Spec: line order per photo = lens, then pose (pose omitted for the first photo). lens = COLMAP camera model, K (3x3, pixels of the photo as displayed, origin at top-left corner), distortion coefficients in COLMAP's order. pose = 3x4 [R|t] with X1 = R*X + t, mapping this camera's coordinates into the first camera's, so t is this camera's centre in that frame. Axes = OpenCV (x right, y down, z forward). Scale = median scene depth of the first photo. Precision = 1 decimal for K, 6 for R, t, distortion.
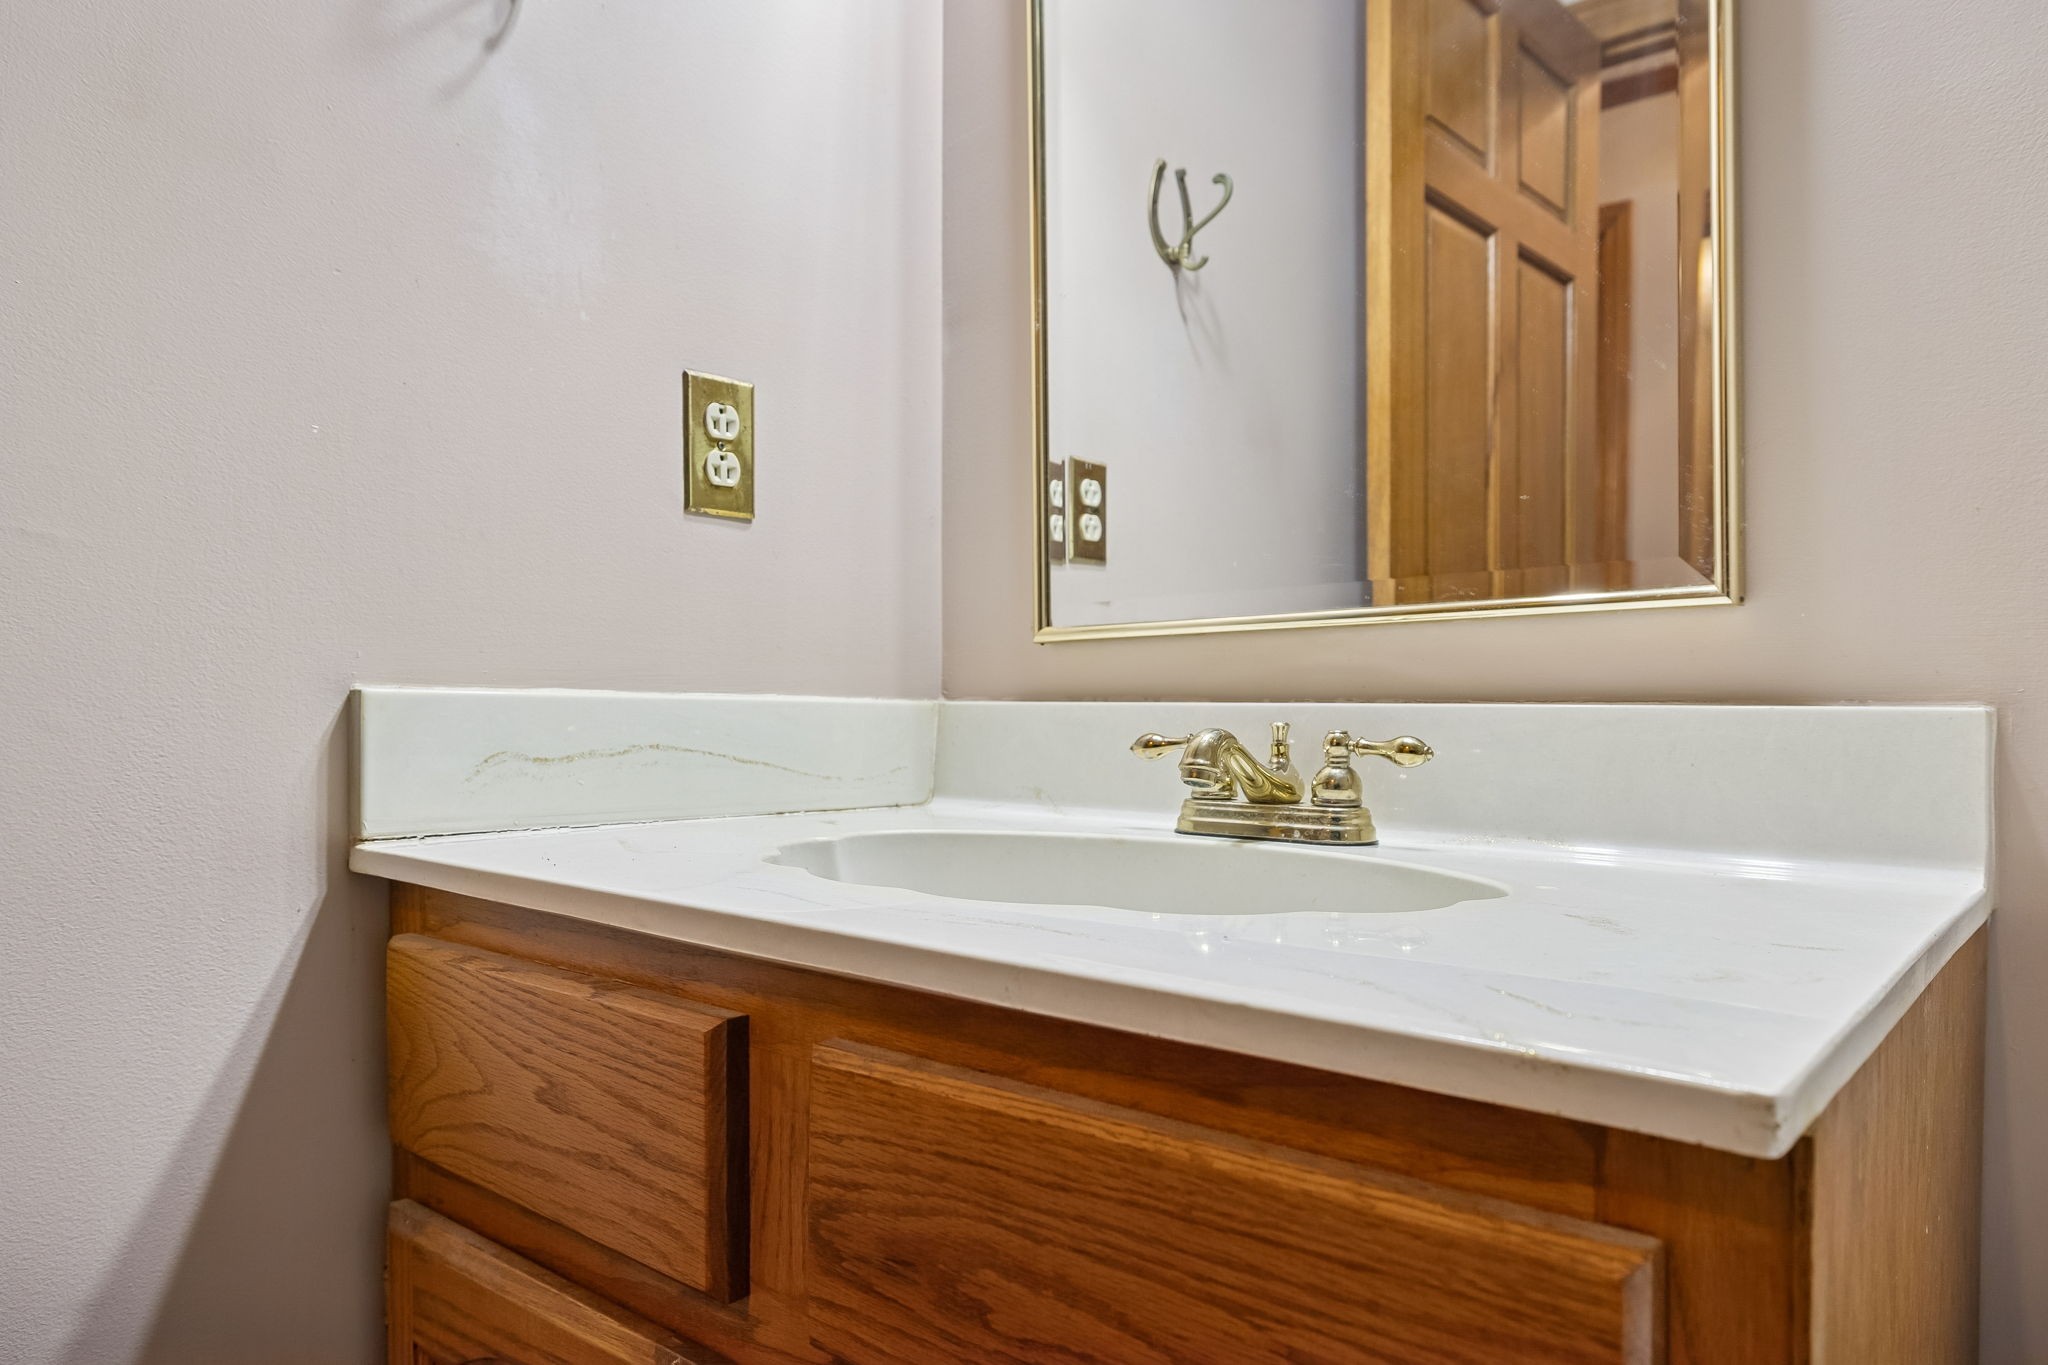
lens RADIAL K [[1294.4, 0, 1026.0], [0, 1294.4, 694.4], [0, 0, 1]] dist [0.003208, 0.000394]
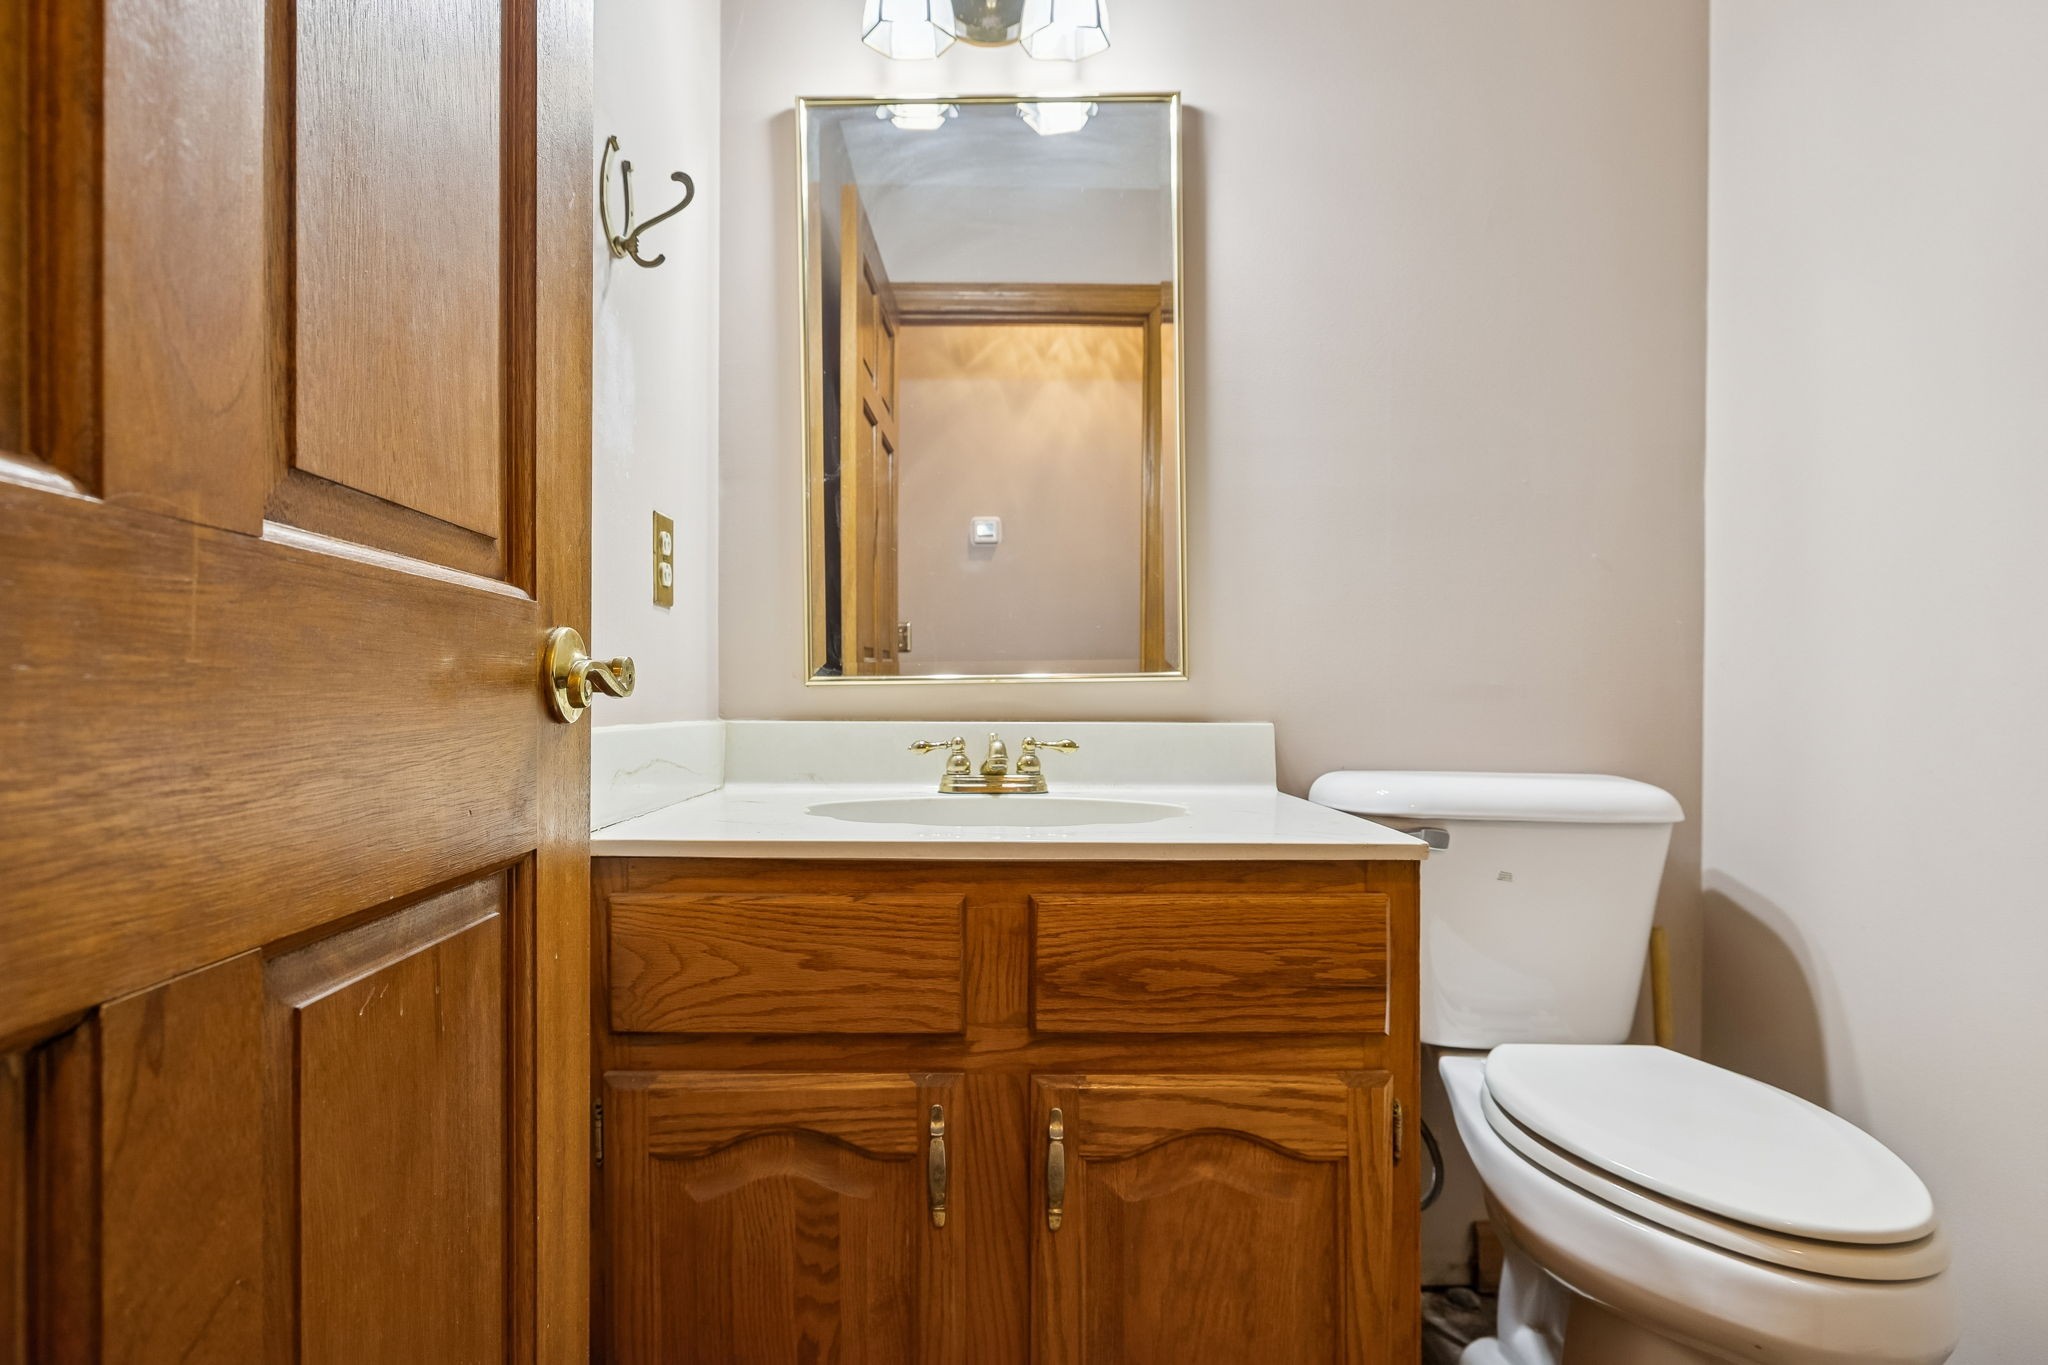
lens RADIAL K [[932.3, 0, 1021.8], [0, 932.3, 673.7], [0, 0, 1]] dist [-0.003618, -0.000035]
pose [[0.775362, 0.011944, 0.631404, -1.021525], [-0.002078, 0.999864, -0.016363, -0.069816], [-0.631514, 0.011376, 0.775281, -0.184354]]
